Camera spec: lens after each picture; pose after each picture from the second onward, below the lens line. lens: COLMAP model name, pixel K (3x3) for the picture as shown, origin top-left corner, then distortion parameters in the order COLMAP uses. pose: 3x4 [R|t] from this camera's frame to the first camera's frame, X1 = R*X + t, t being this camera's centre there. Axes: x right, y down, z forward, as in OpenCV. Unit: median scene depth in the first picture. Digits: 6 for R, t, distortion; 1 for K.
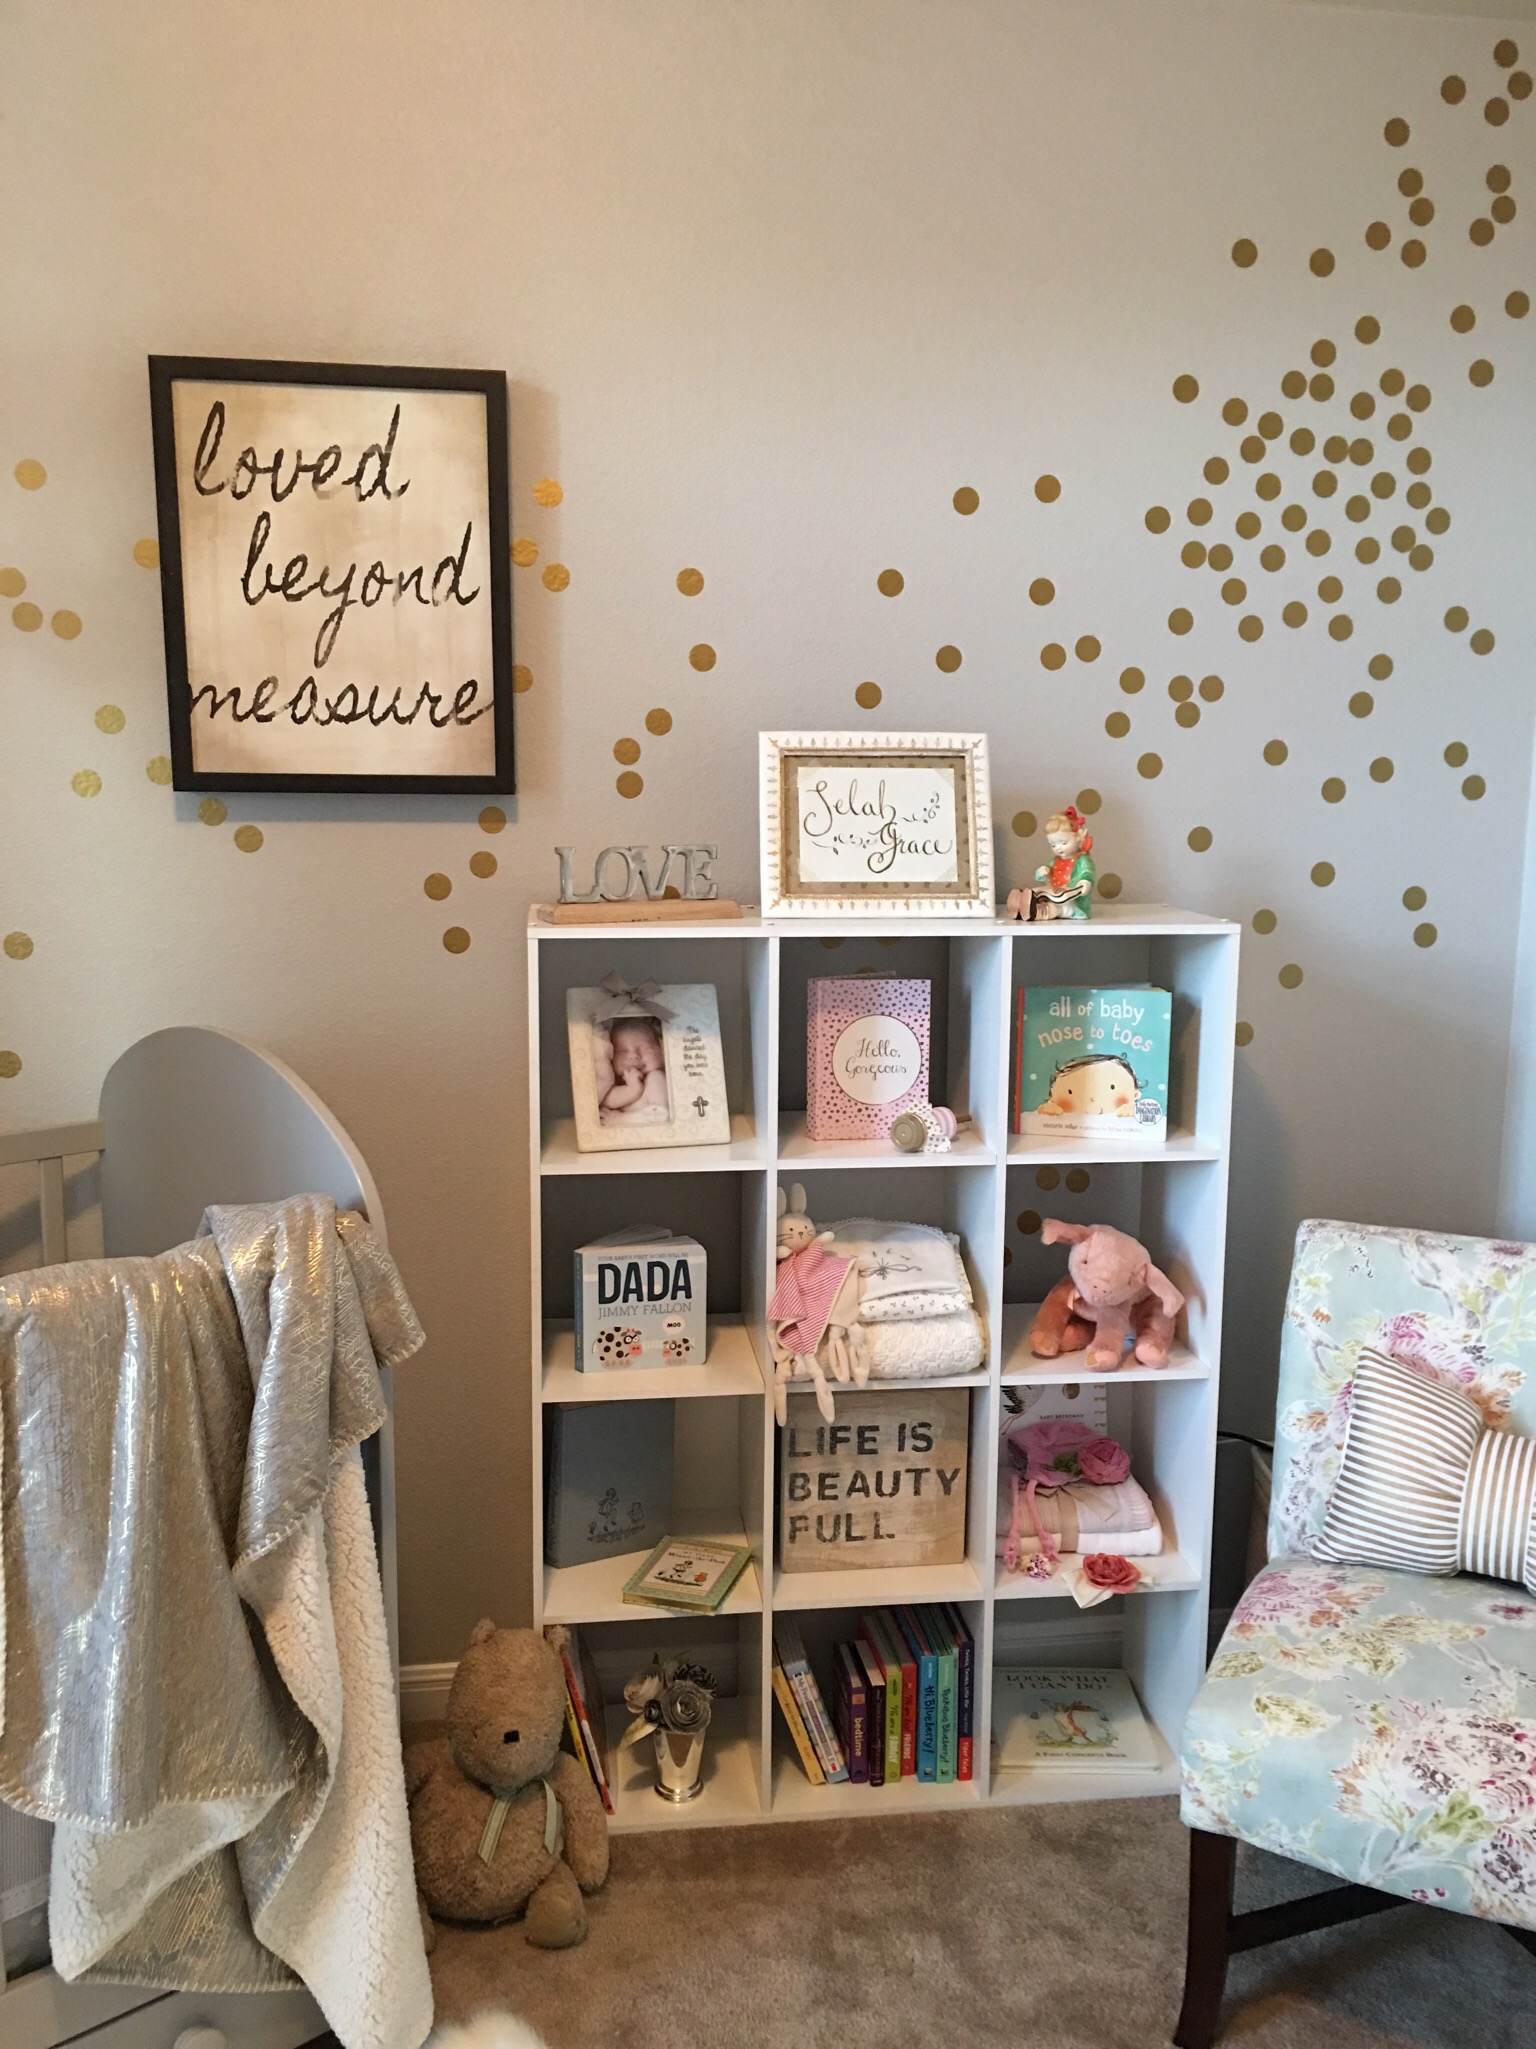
lens RADIAL K [[1731.5, 0, 766.8], [0, 1731.5, 1019.8], [0, 0, 1]] dist [0.092226, -0.118346]
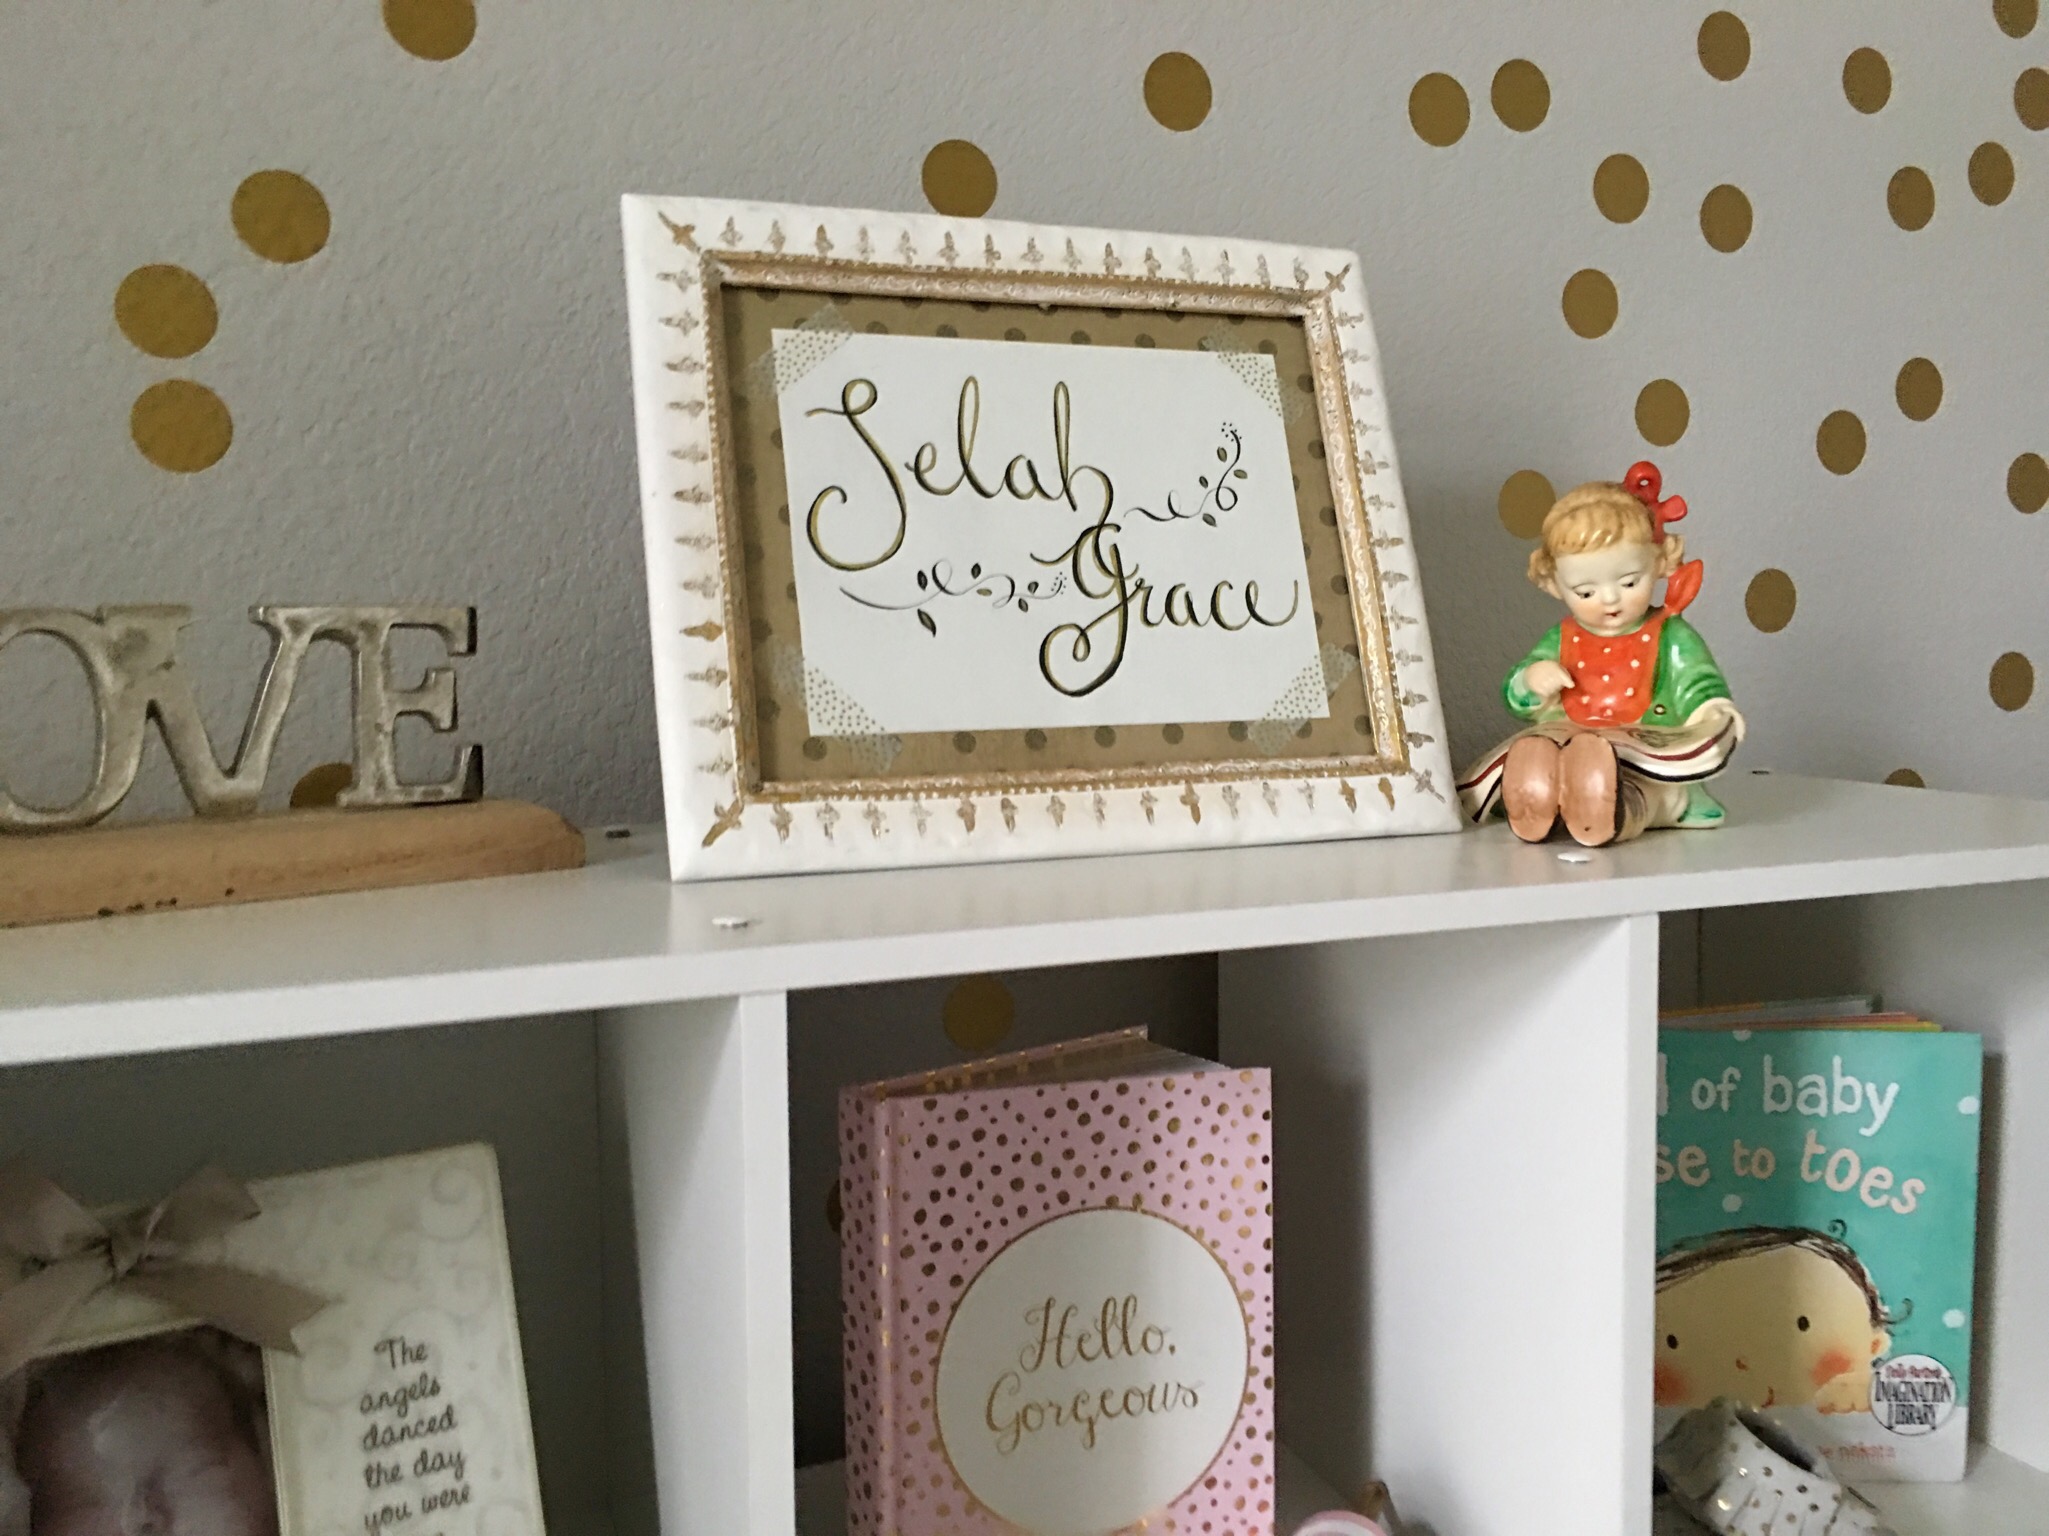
lens RADIAL K [[1732.3, 0, 1024.5], [0, 1732.3, 768.0], [0, 0, 1]] dist [0.086036, -0.118689]
pose [[0.968319, -0.043575, 0.245885, -0.014665], [0.062755, 0.995521, -0.070710, -0.053358], [-0.241702, 0.083900, 0.966716, 0.729301]]
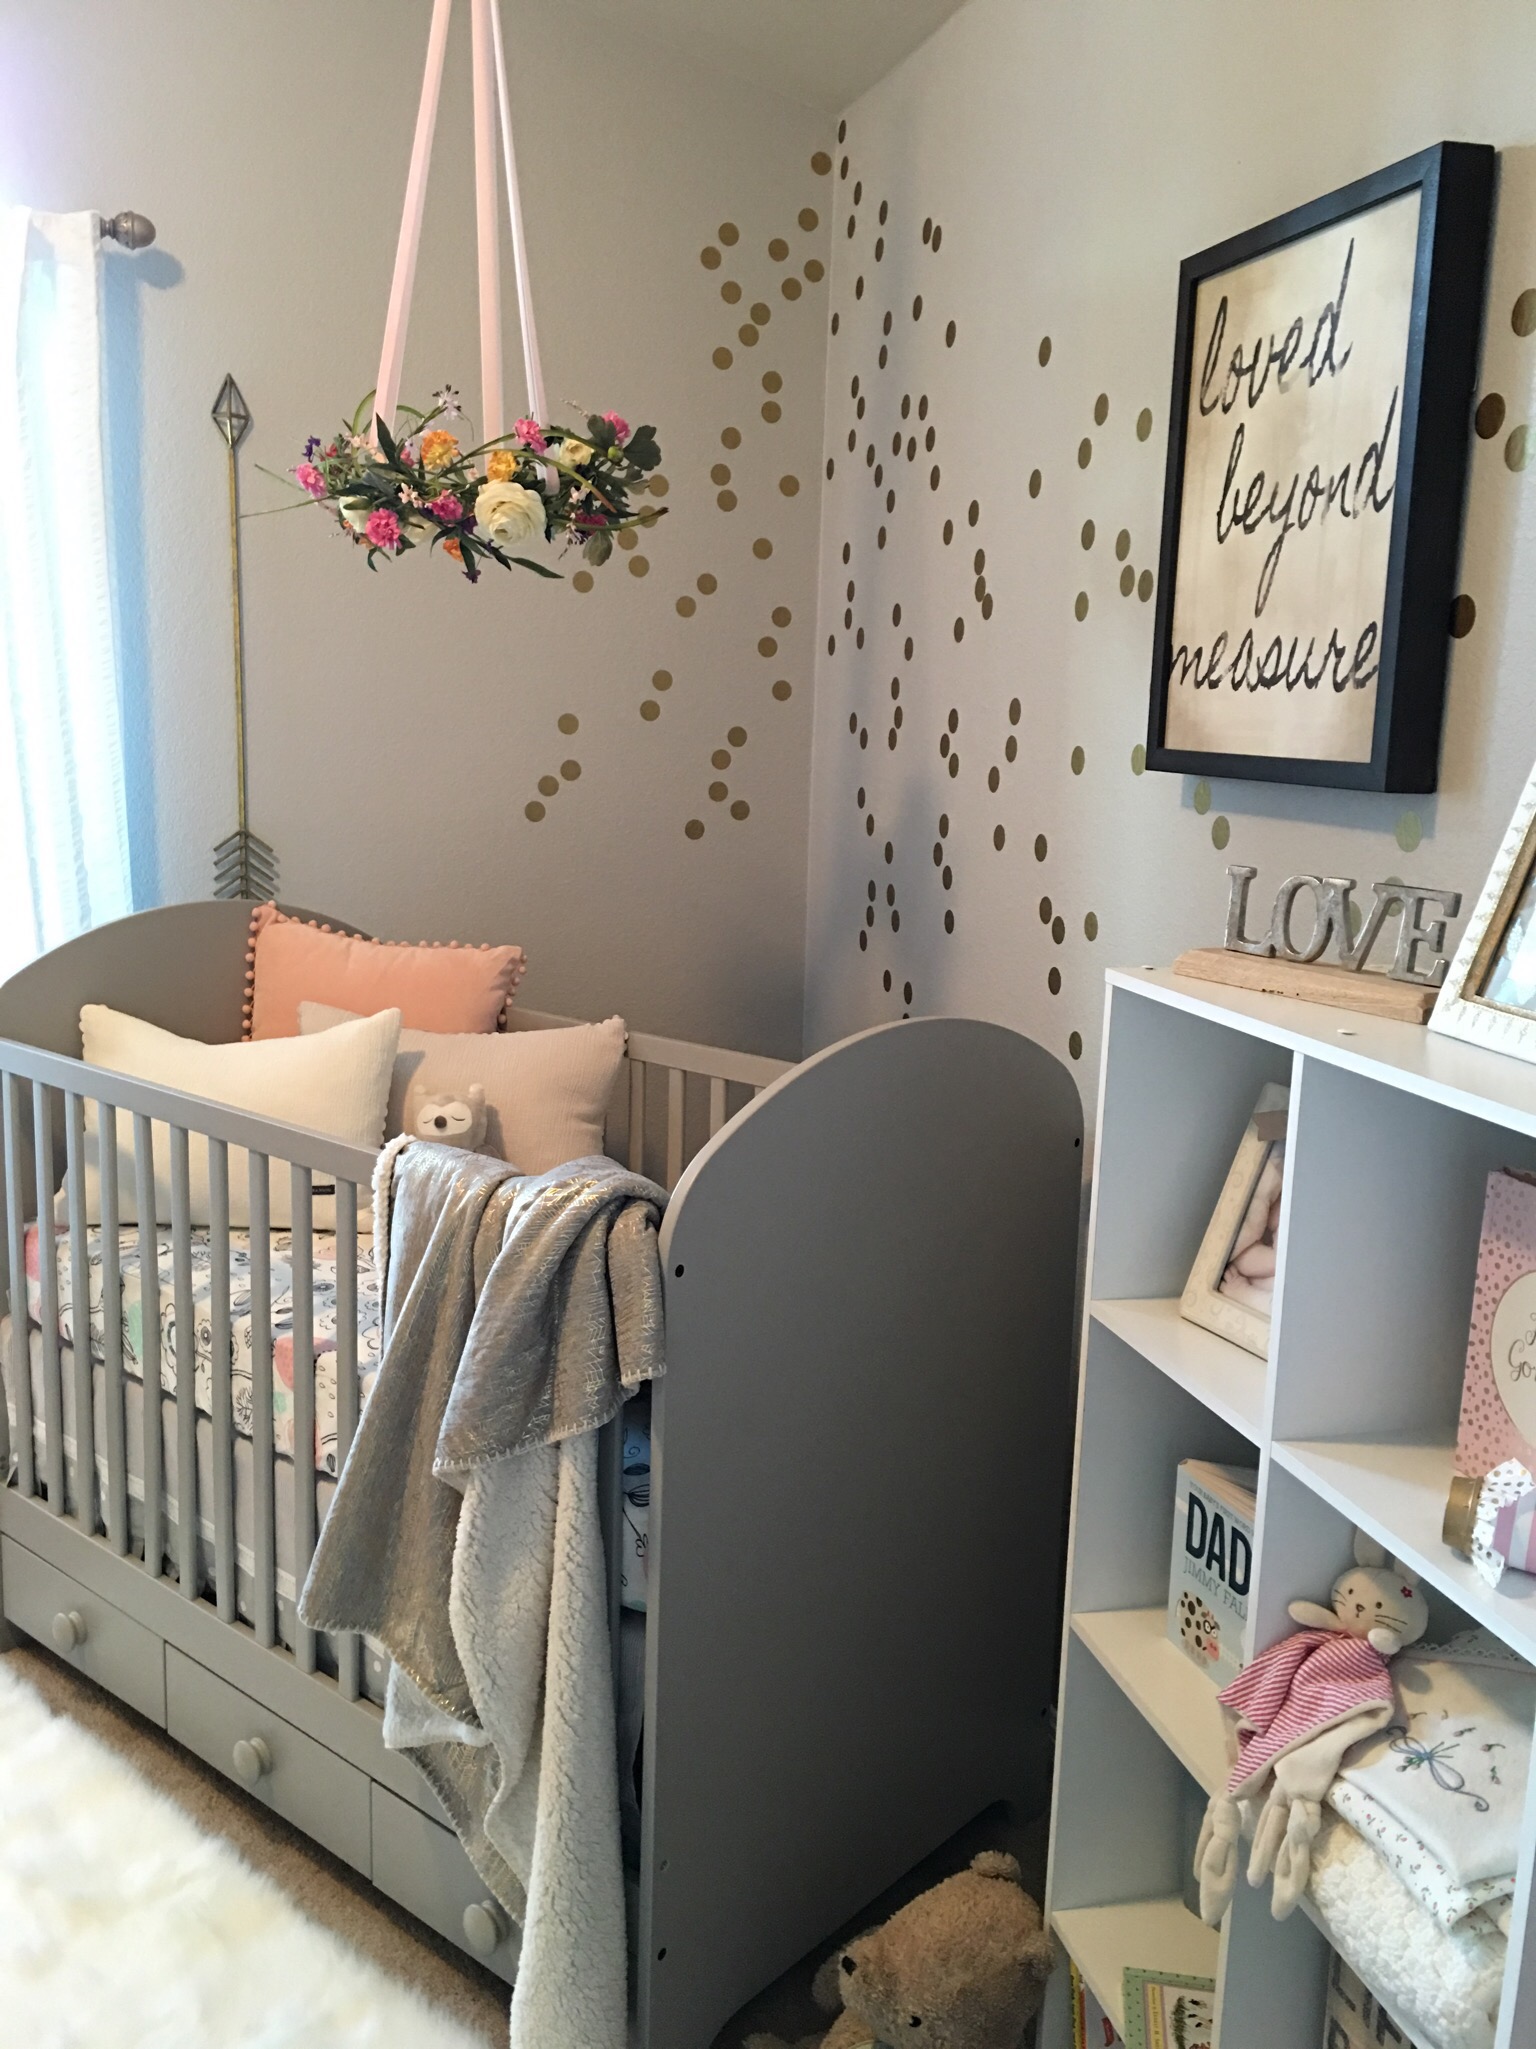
lens RADIAL K [[1732.3, 0, 775.1], [0, 1732.3, 1015.6], [0, 0, 1]] dist [0.086036, -0.118689]
pose [[0.140114, 0.173239, -0.974862, 0.499862], [-0.187954, 0.971326, 0.145597, -0.103381], [0.972132, 0.162829, 0.168657, 0.694102]]
